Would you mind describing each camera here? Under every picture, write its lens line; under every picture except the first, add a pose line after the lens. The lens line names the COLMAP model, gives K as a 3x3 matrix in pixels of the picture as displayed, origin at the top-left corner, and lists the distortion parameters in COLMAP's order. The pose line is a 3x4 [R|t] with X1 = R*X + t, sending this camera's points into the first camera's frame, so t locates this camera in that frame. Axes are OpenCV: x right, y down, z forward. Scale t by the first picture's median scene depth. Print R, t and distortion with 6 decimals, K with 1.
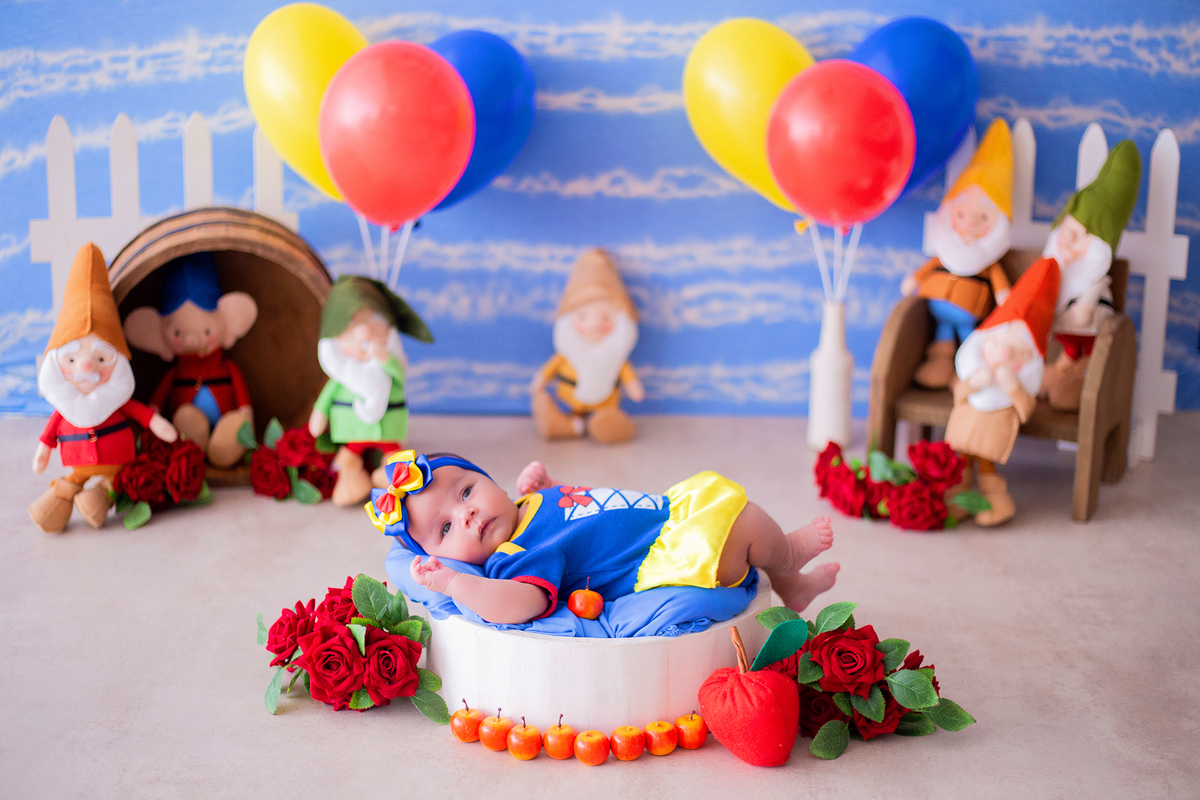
lens RADIAL K [[1763.2, 0, 600.5], [0, 1763.2, 397.0], [0, 0, 1]] dist [-0.125611, -0.019494]
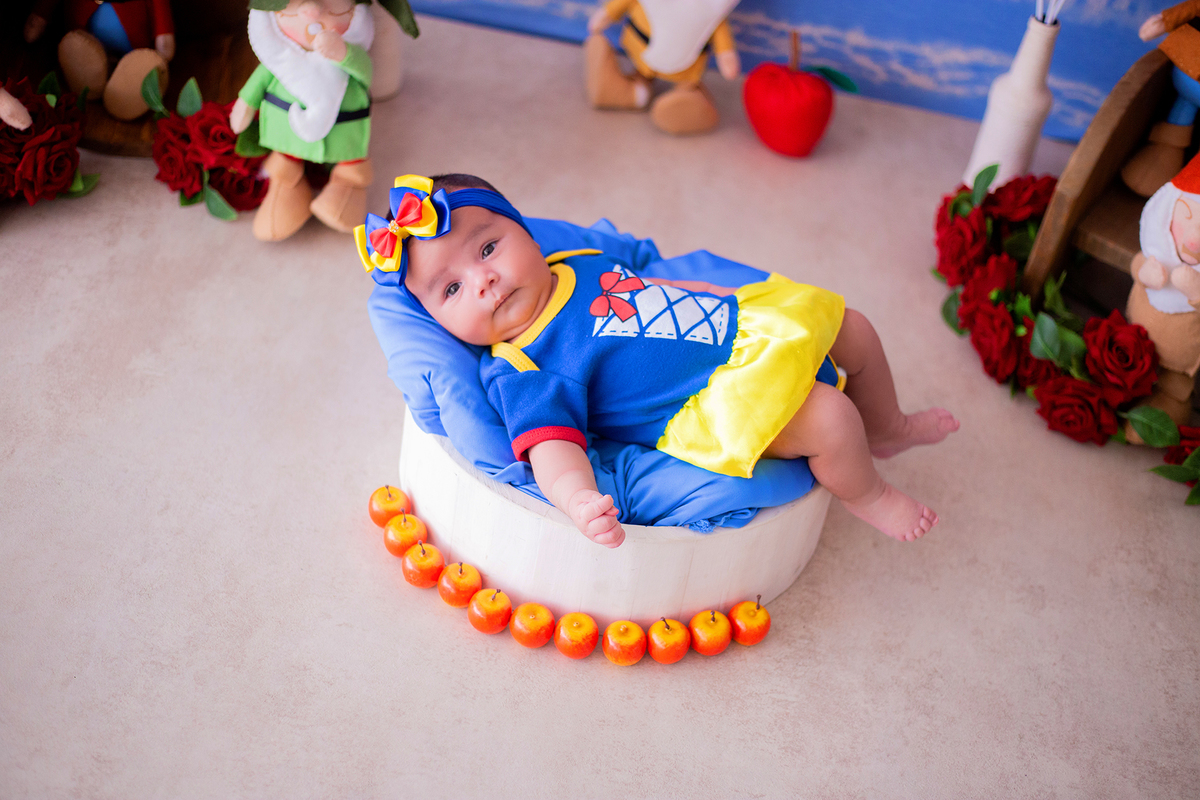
lens RADIAL K [[1702.4, 0, 603.4], [0, 1702.4, 423.6], [0, 0, 1]] dist [-0.112368, -0.043771]
pose [[0.980434, 0.193763, -0.034716, 0.022117], [-0.156693, 0.874947, 0.458165, -0.182457], [0.119150, -0.443760, 0.888189, 0.335302]]
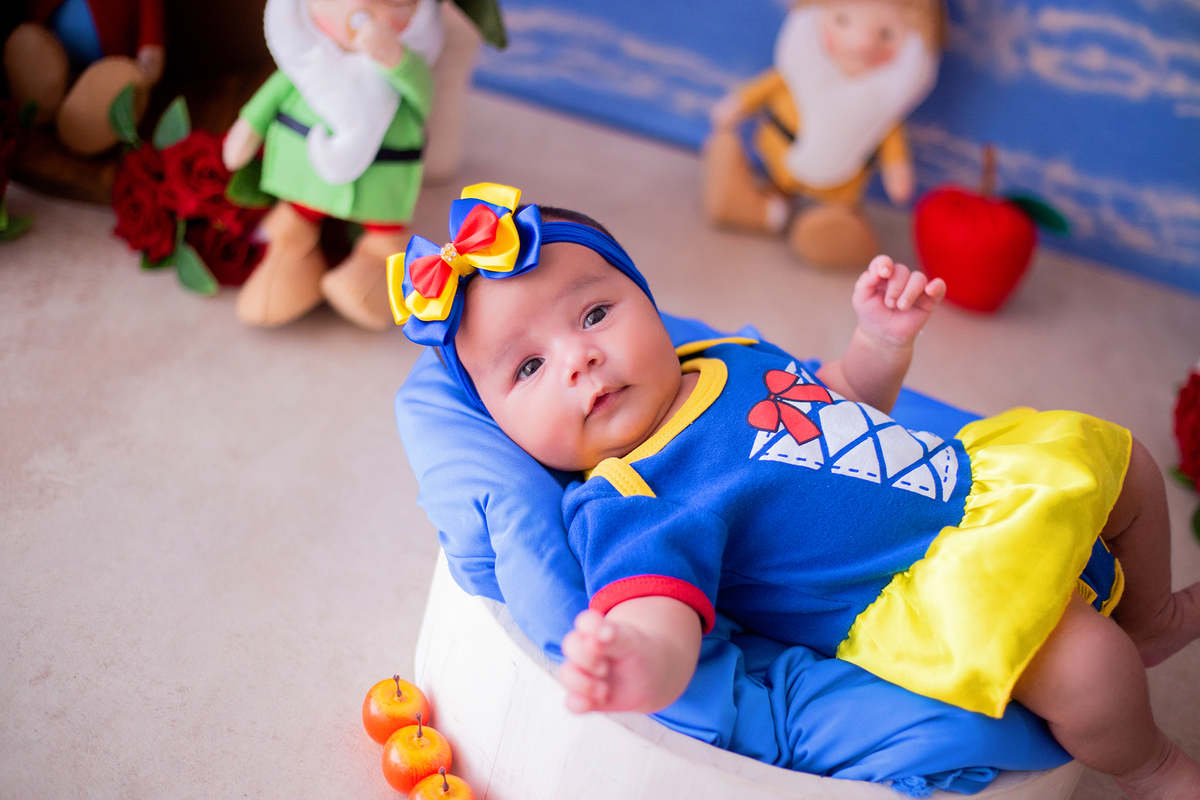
lens RADIAL K [[1697.1, 0, 603.6], [0, 1697.1, 400.0], [0, 0, 1]] dist [-0.051071, 0.010172]
pose [[0.956877, 0.278435, -0.082822, -0.004968], [-0.242357, 0.922371, 0.300822, -0.076061], [0.160152, -0.267778, 0.950077, 0.491609]]
